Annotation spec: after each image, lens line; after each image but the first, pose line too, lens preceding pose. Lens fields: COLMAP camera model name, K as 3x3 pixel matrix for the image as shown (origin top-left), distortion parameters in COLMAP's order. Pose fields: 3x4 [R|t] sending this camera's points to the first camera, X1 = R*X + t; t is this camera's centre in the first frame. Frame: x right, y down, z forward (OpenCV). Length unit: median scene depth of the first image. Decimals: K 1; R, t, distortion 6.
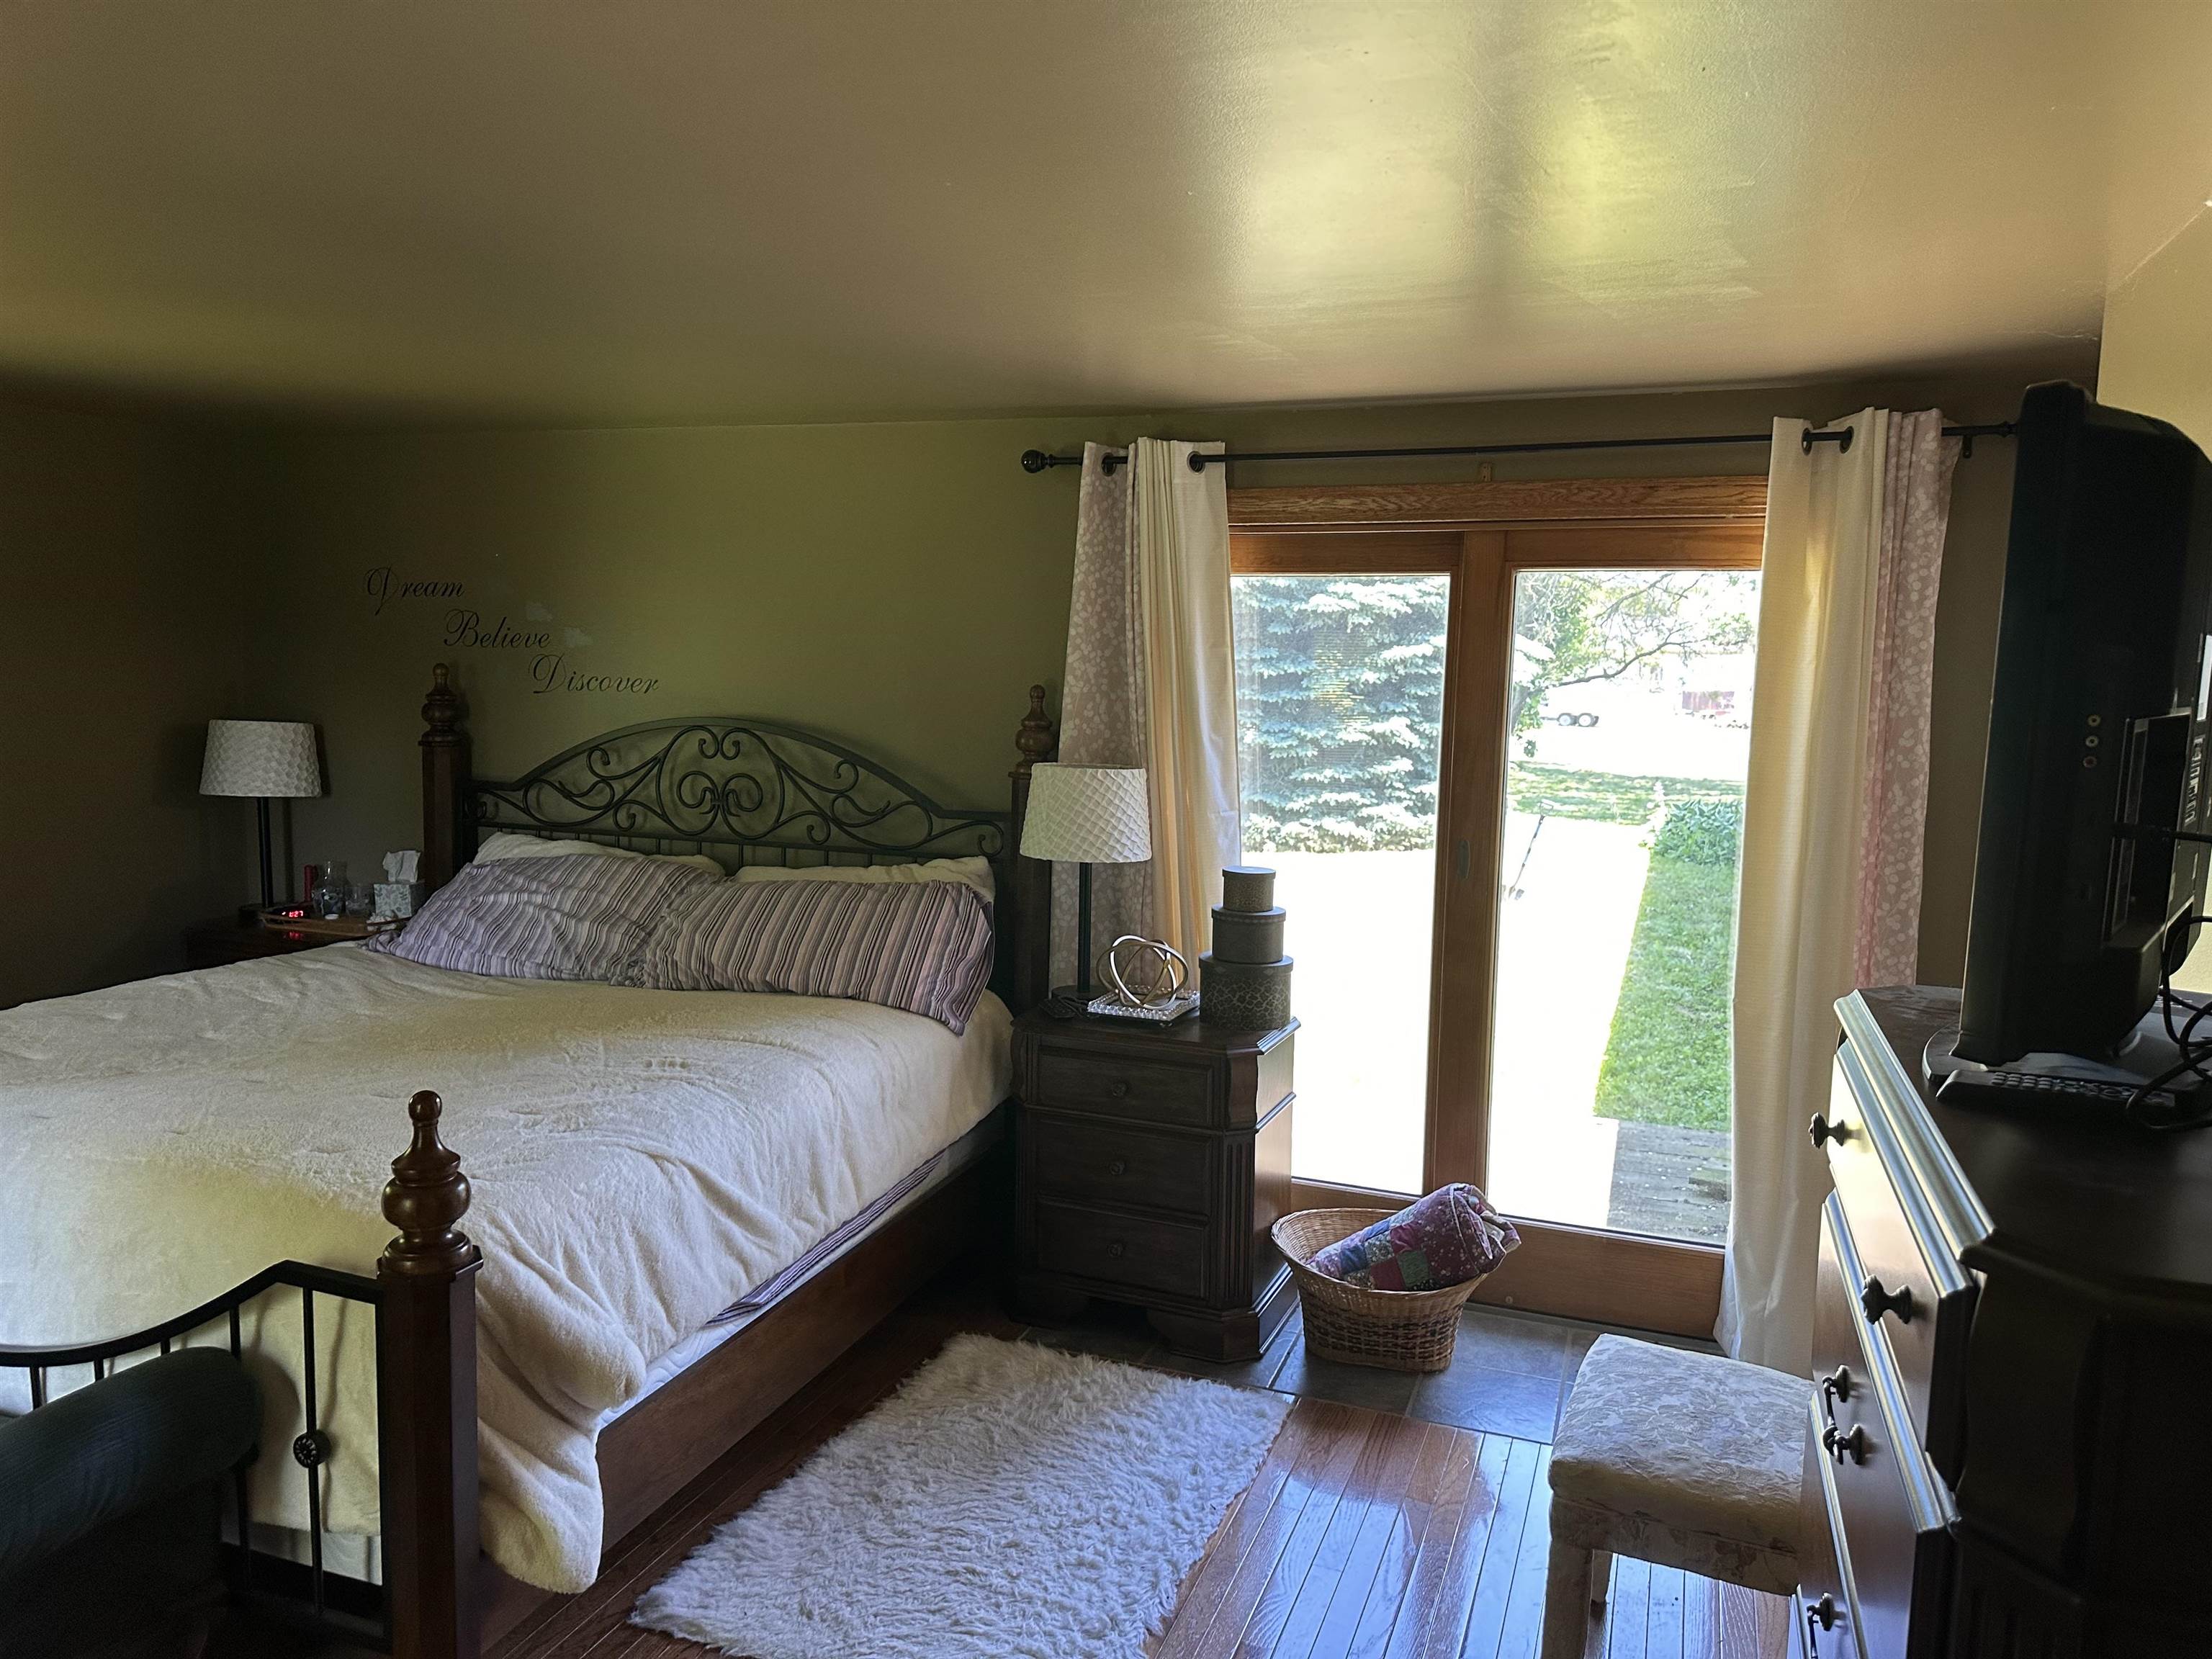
lens RADIAL K [[1547.0, 0, 1110.3], [0, 1547.0, 833.3], [0, 0, 1]] dist [0.144845, -0.222152]
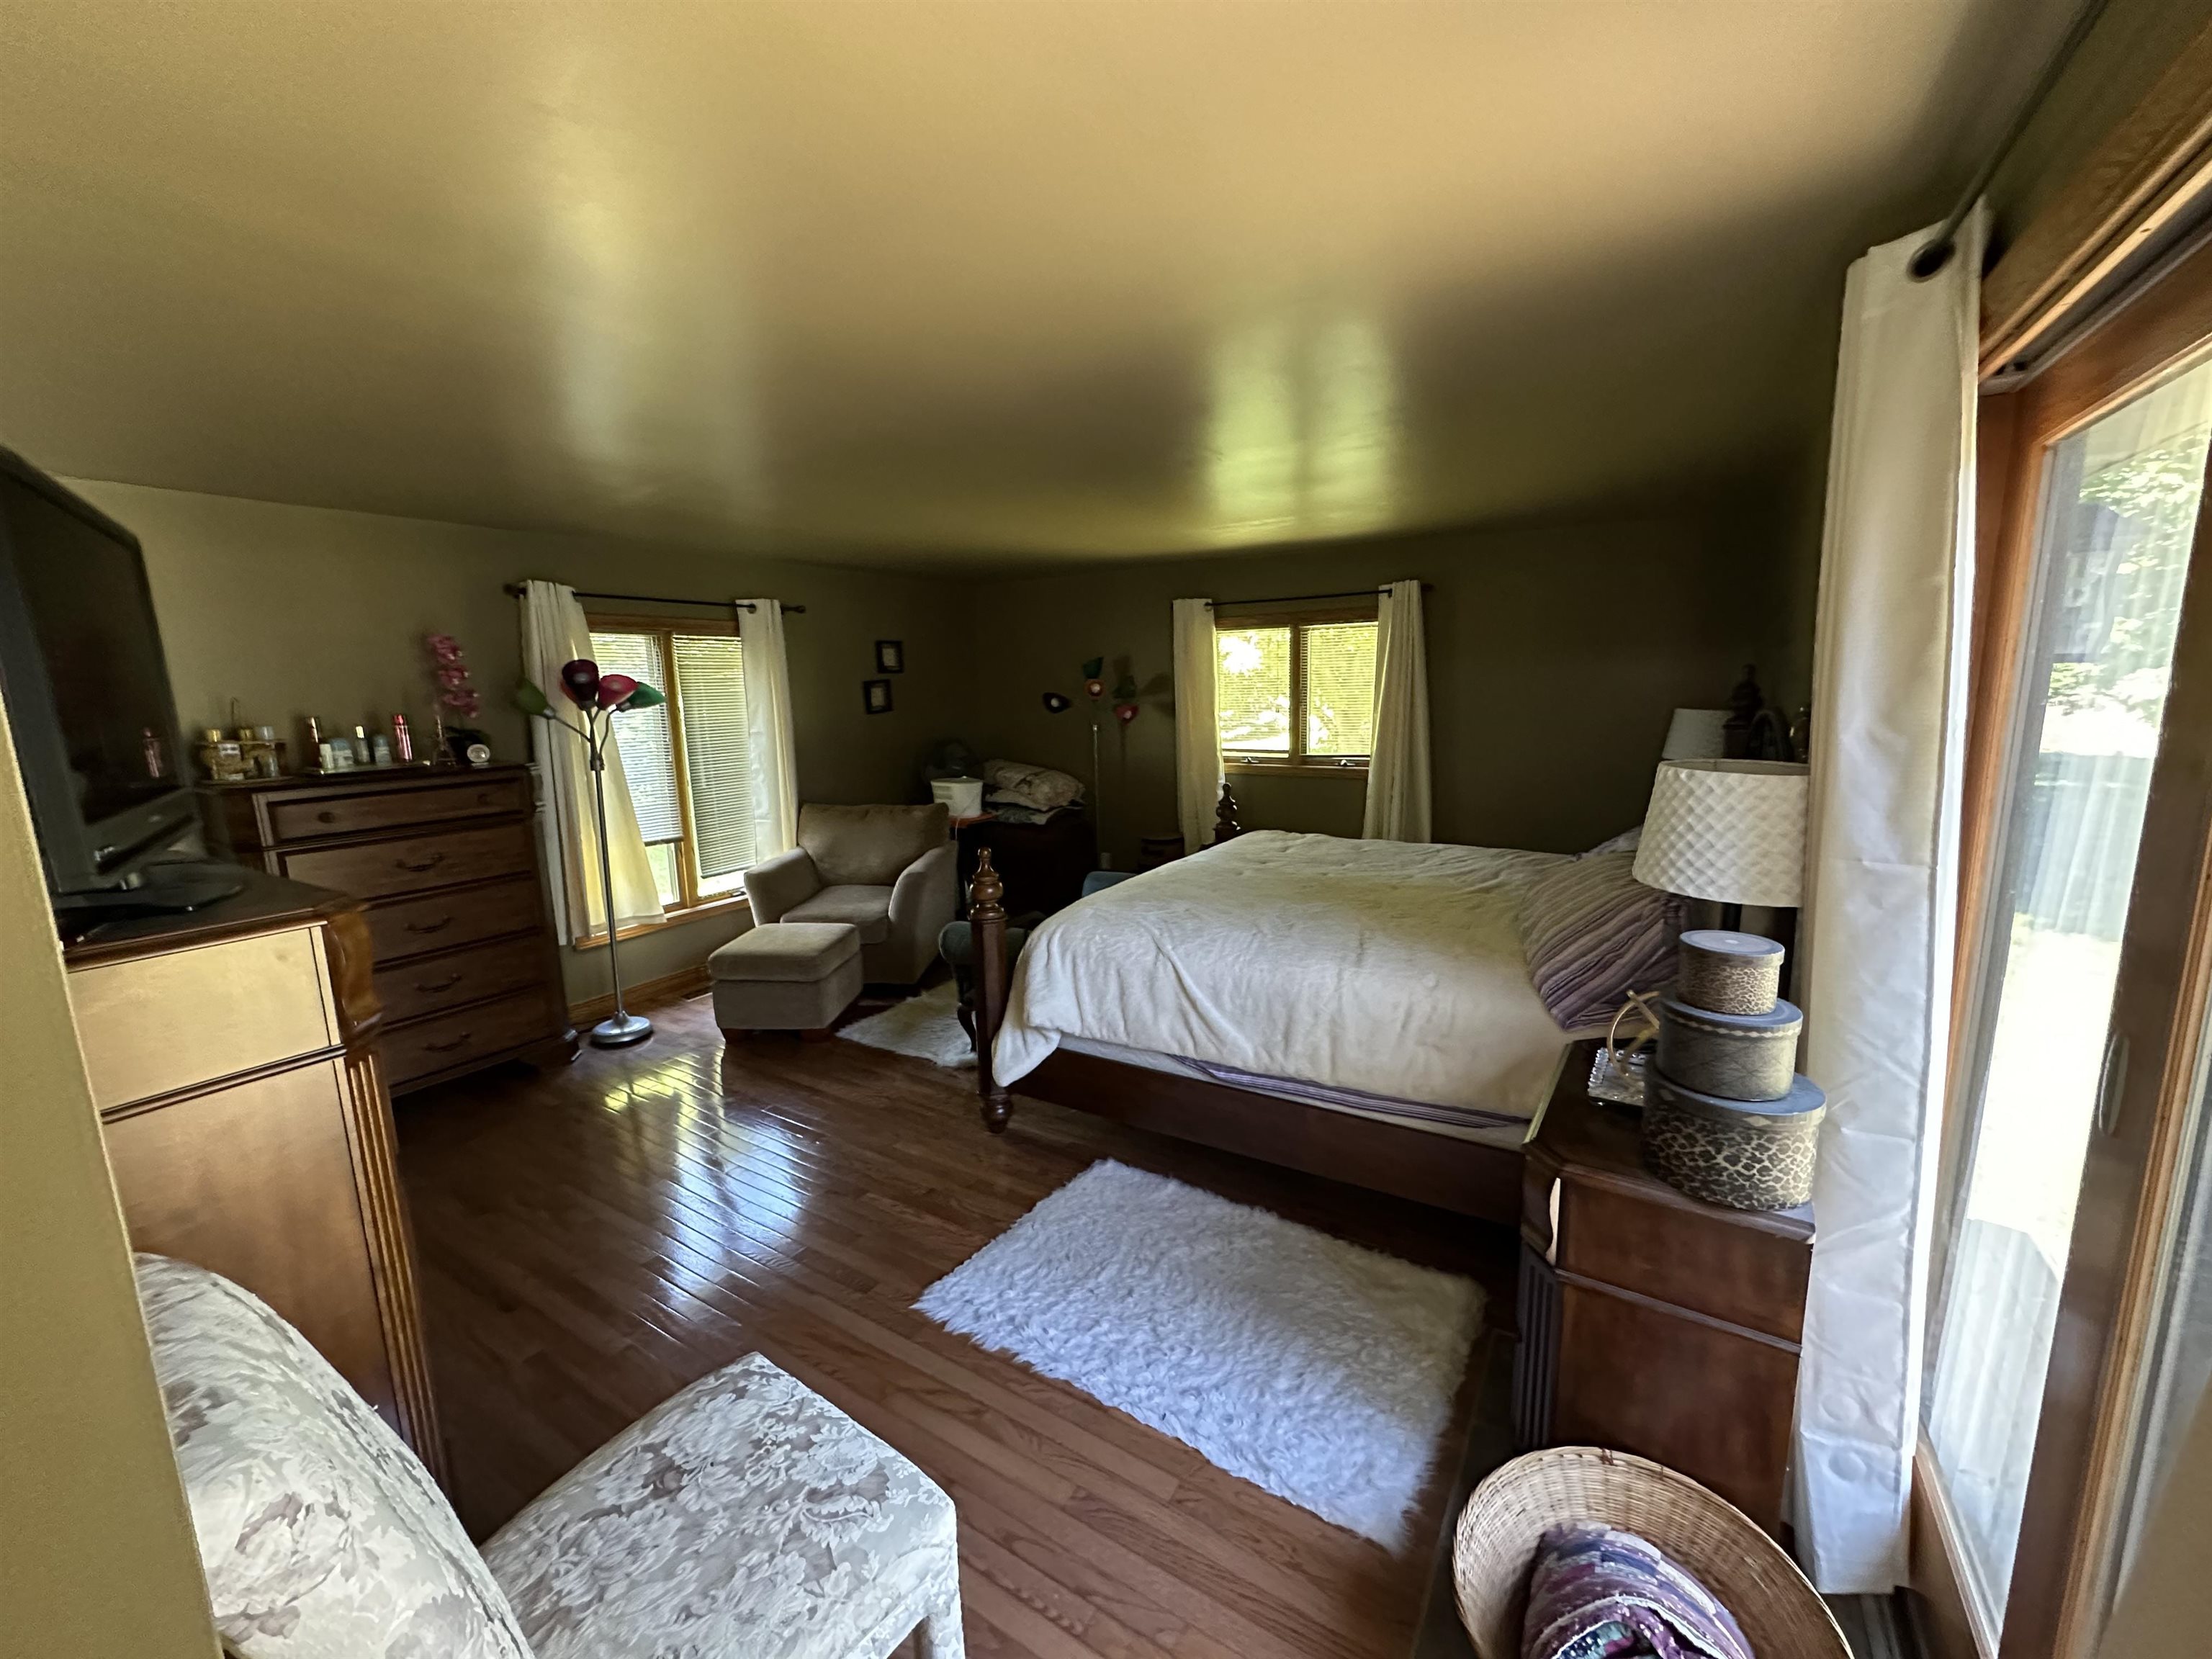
lens RADIAL K [[885.2, 0, 1106.0], [0, 885.2, 829.5], [0, 0, 1]] dist [-0.000438, 0.000056]
pose [[-0.208897, 0.140961, -0.967725, 0.571148], [-0.082046, 0.983542, 0.160976, -0.069357], [0.974490, 0.113025, -0.193894, 0.958635]]
